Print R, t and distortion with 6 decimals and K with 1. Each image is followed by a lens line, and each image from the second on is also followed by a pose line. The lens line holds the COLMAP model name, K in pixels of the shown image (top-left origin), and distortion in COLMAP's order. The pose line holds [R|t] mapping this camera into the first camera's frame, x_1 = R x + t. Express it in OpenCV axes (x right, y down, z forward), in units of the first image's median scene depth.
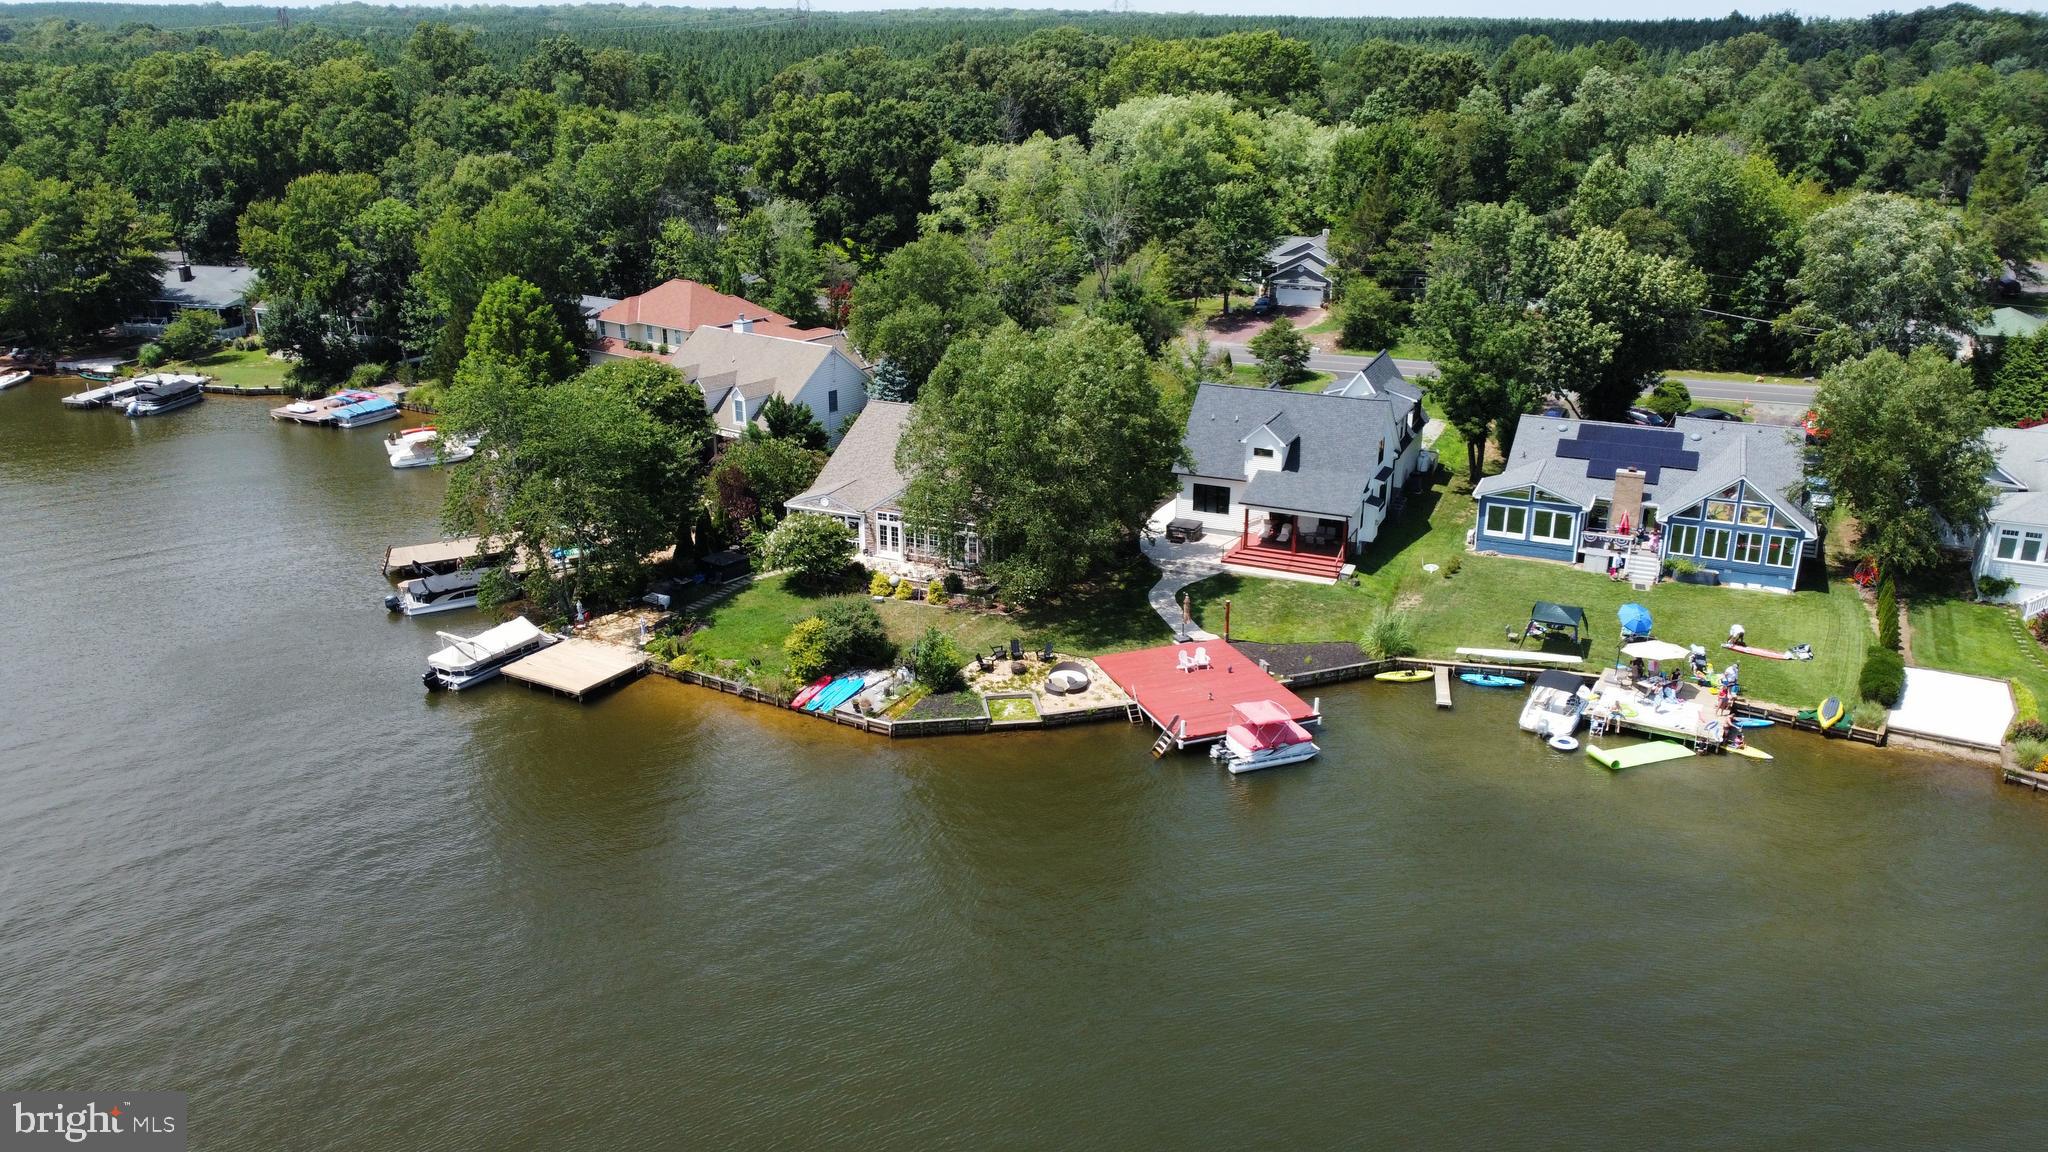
lens RADIAL K [[1487.1, 0, 1021.0], [0, 1487.1, 574.9], [0, 0, 1]] dist [-0.030040, -0.002173]
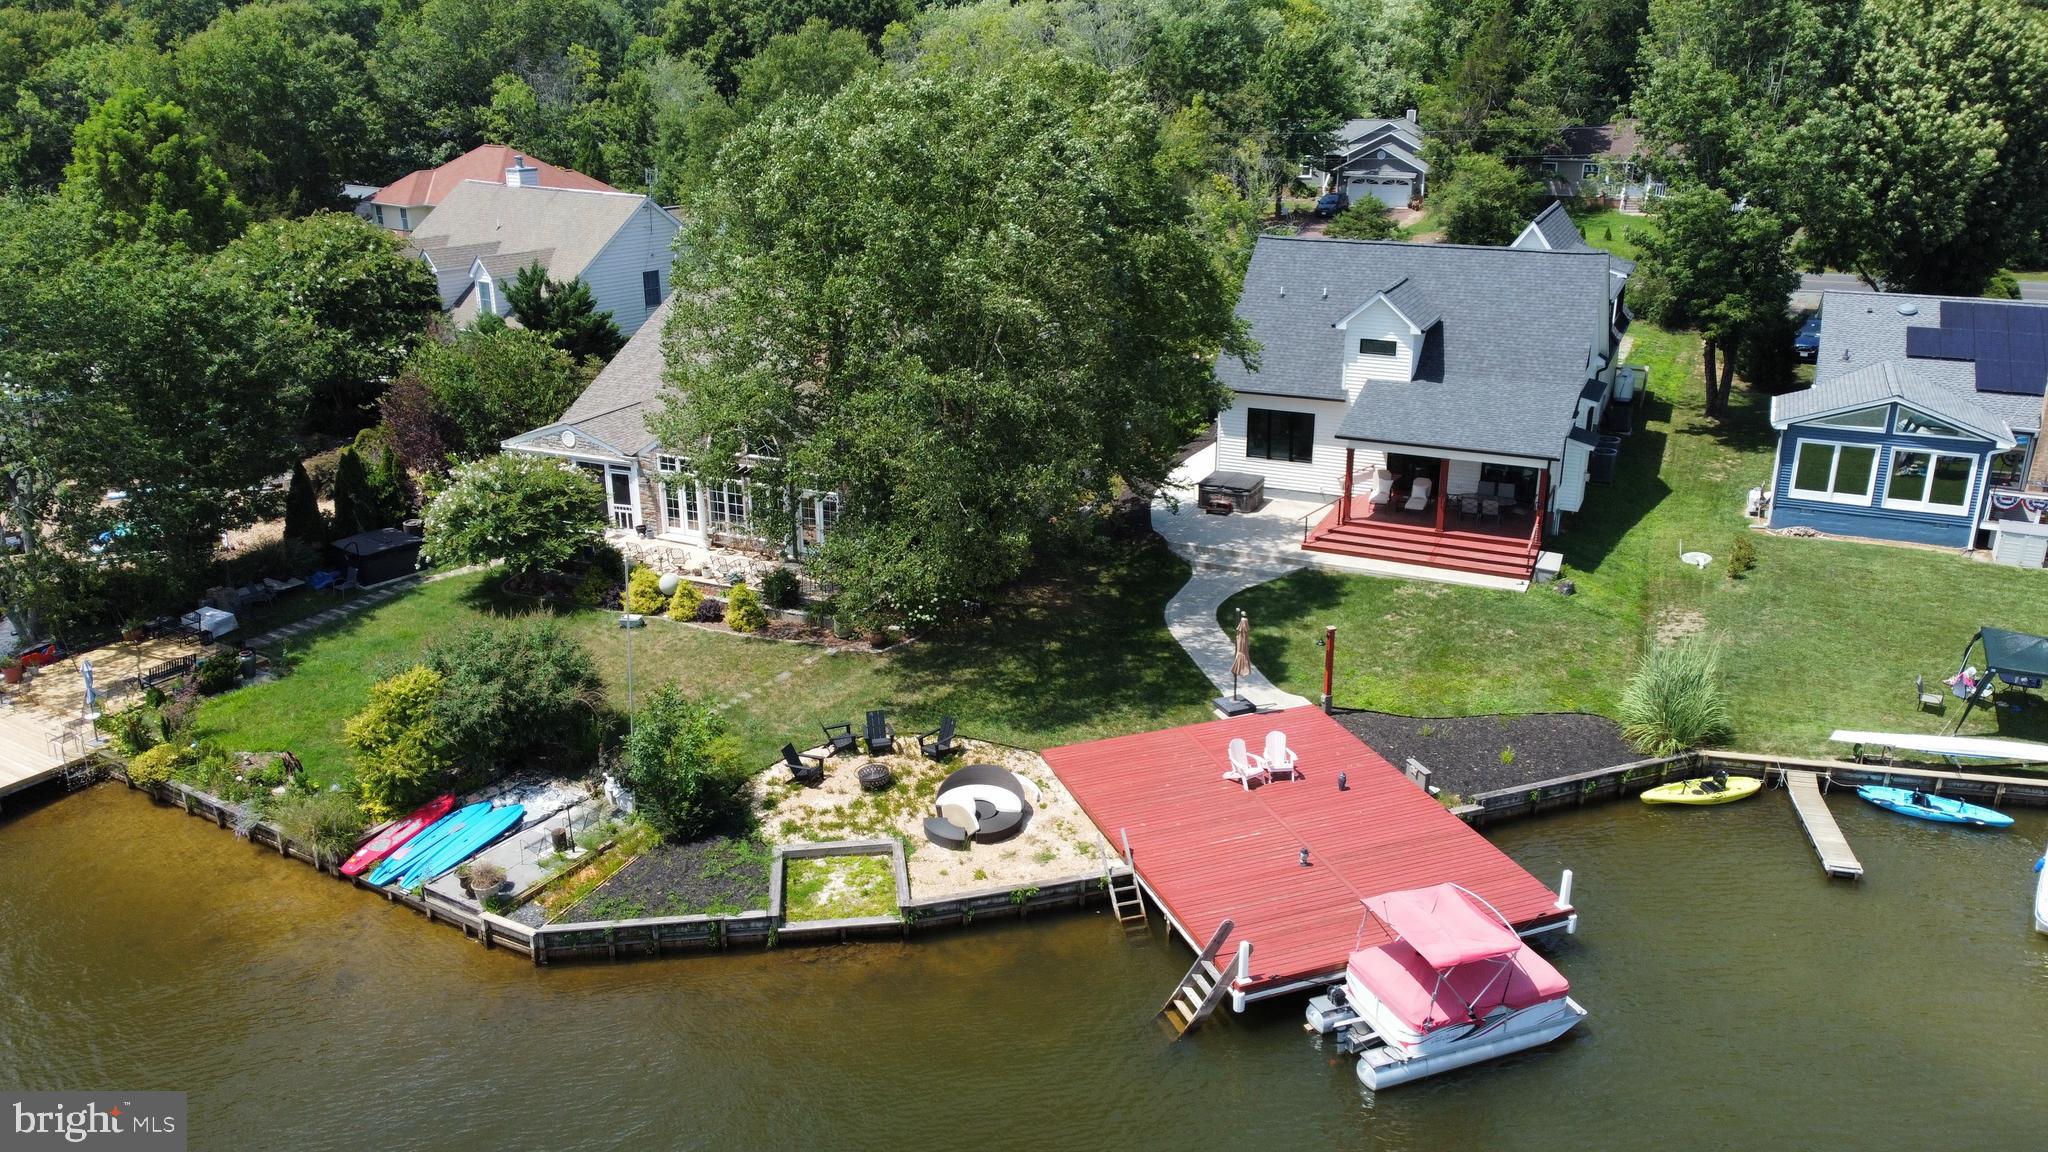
lens RADIAL K [[1487.1, 0, 1028.5], [0, 1487.1, 571.4], [0, 0, 1]] dist [-0.030040, -0.002173]
pose [[0.999876, -0.000302, -0.015745, 0.046483], [0.000288, 1.000000, -0.000859, 0.000134], [0.015745, 0.000854, 0.999876, 0.483554]]
